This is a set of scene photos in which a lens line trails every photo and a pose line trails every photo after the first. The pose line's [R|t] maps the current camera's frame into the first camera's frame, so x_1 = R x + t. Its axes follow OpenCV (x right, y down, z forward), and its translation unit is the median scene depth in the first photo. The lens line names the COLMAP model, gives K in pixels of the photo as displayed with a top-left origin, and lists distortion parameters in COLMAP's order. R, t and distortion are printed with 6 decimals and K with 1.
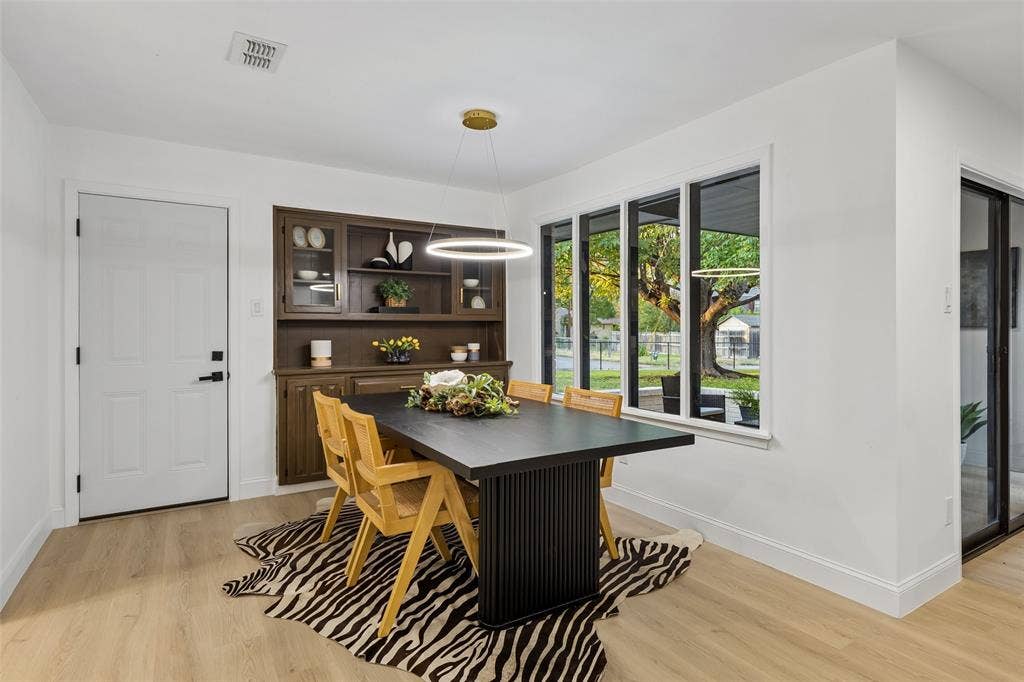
lens RADIAL K [[533.4, 0, 517.8], [0, 533.4, 331.8], [0, 0, 1]] dist [0.001791, 0.000371]
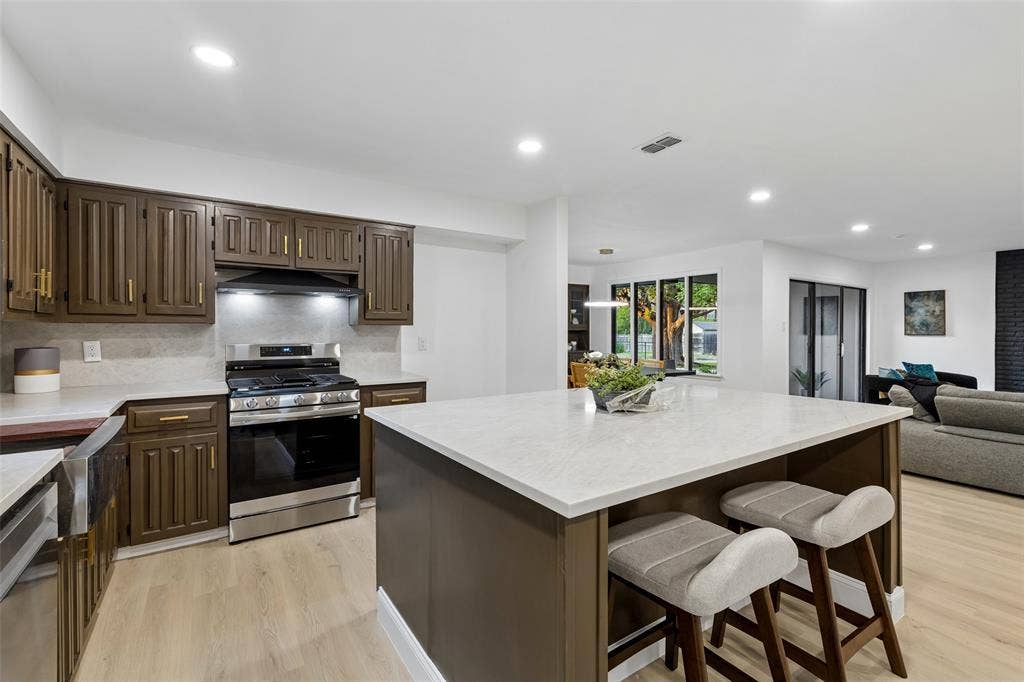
lens RADIAL K [[463.0, 0, 512.6], [0, 463.0, 331.6], [0, 0, 1]] dist [0.002266, 0.000418]
pose [[0.999732, -0.001211, 0.023120, -0.473385], [0.001327, 0.999987, -0.004969, -0.010256], [-0.023113, 0.004998, 0.999720, -0.975833]]
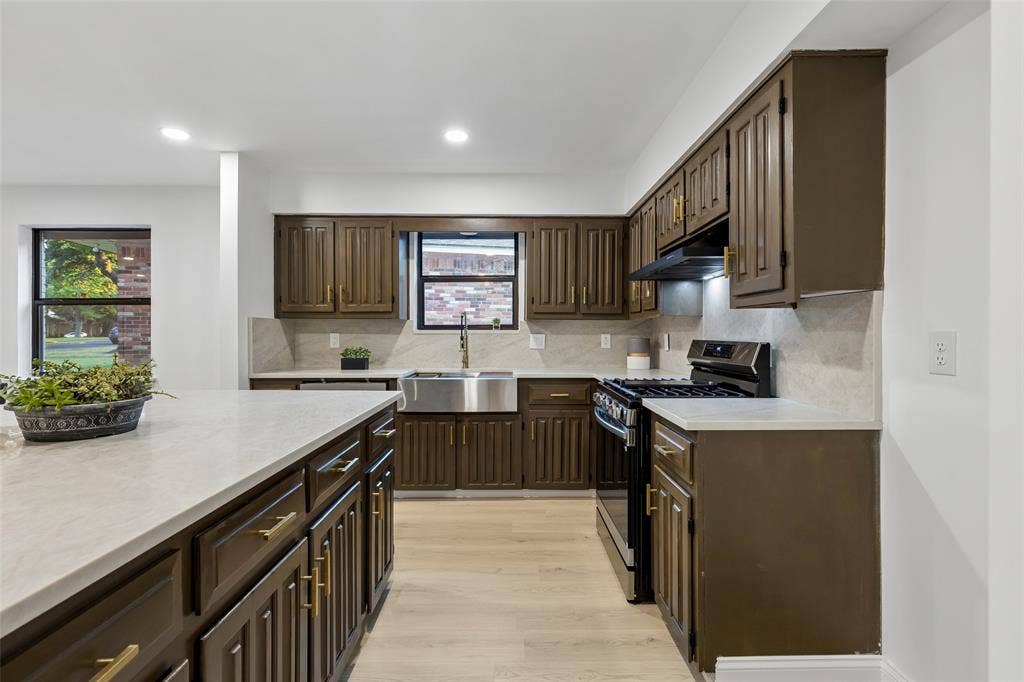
lens RADIAL K [[463.0, 0, 513.8], [0, 463.0, 336.7], [0, 0, 1]] dist [0.002266, 0.000418]
pose [[-0.533013, 0.000794, -0.846106, -0.179126], [-0.012311, 0.999886, 0.008694, 0.001575], [0.846017, 0.015051, -0.532943, 0.100407]]
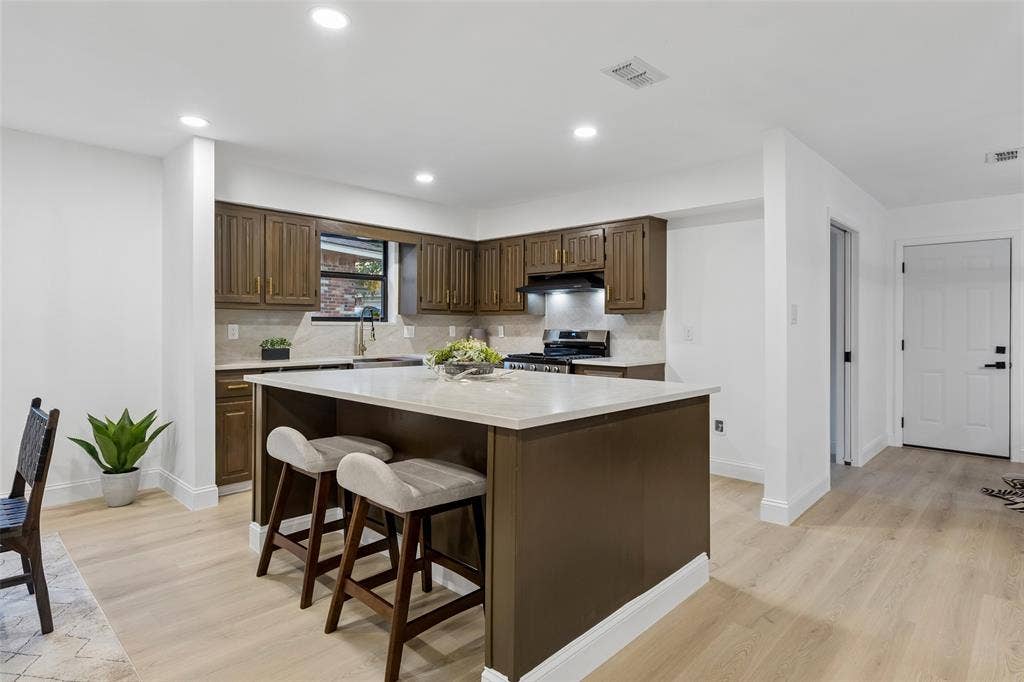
lens RADIAL K [[533.4, 0, 522.4], [0, 533.4, 322.3], [0, 0, 1]] dist [0.001791, 0.000371]
pose [[0.240503, -0.008649, -0.970610, 0.450377], [-0.014084, 0.999824, -0.012399, 0.009289], [0.970546, 0.016653, 0.240338, -0.488794]]
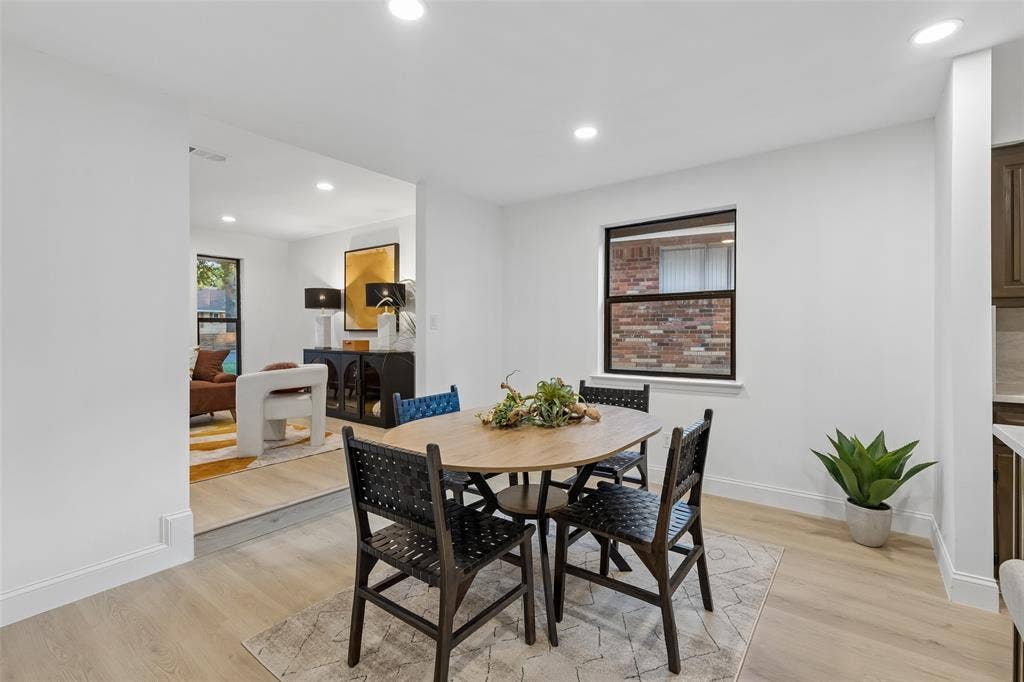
lens RADIAL K [[463.0, 0, 506.0], [0, 463.0, 330.8], [0, 0, 1]] dist [0.002266, 0.000418]
pose [[-0.942884, -0.003155, -0.333107, 0.097434], [-0.006563, 0.999937, 0.009107, 0.007668], [0.333057, 0.010773, -0.942845, -0.473393]]
